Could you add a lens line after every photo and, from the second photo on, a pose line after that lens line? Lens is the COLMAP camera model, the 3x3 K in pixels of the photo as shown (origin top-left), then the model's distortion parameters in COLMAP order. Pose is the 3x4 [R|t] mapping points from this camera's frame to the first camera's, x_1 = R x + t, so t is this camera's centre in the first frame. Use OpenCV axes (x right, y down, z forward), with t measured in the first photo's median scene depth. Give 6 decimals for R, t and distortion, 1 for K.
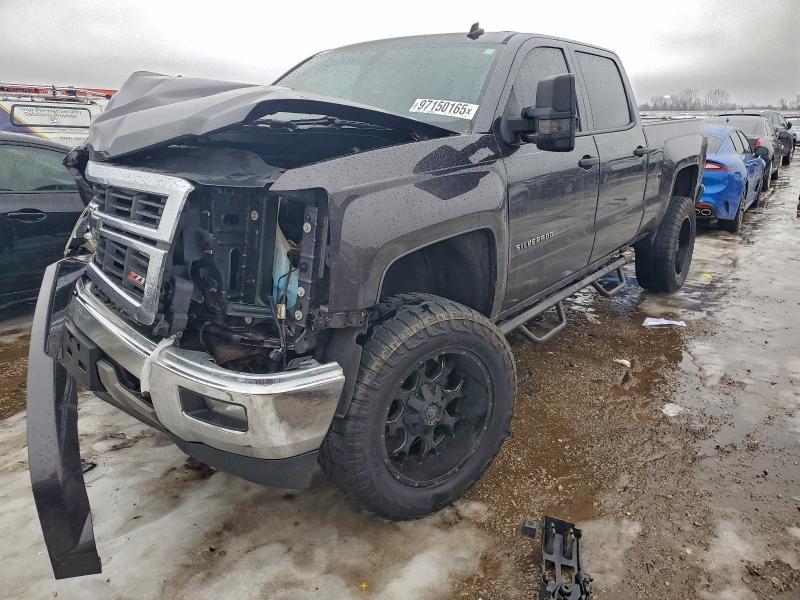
lens RADIAL K [[635.4, 0, 400.0], [0, 635.4, 299.4], [0, 0, 1]] dist [0.052738, 0.001082]
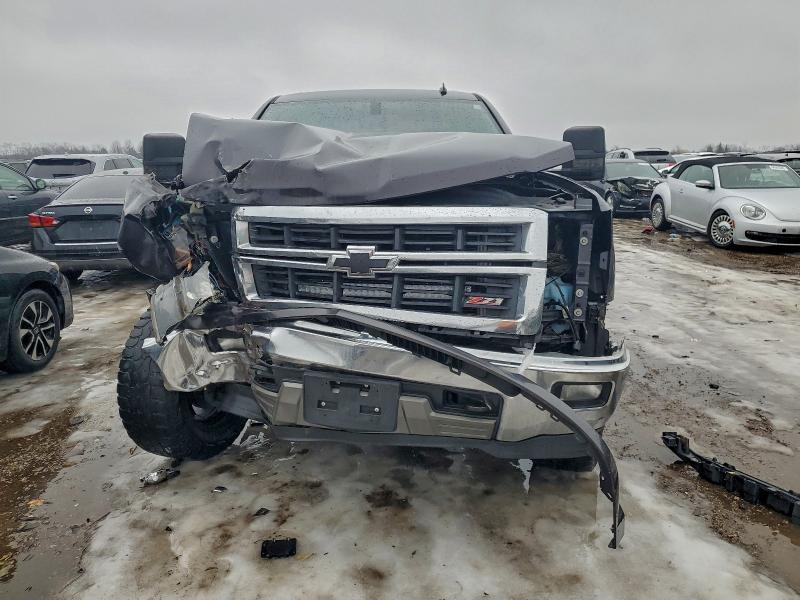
lens RADIAL K [[635.4, 0, 400.0], [0, 635.4, 300.5], [0, 0, 1]] dist [0.052738, 0.001082]
pose [[0.771188, -0.142379, 0.620482, -1.061090], [0.184217, 0.982880, -0.003424, -0.050420], [-0.609371, 0.116944, 0.784213, 0.203618]]
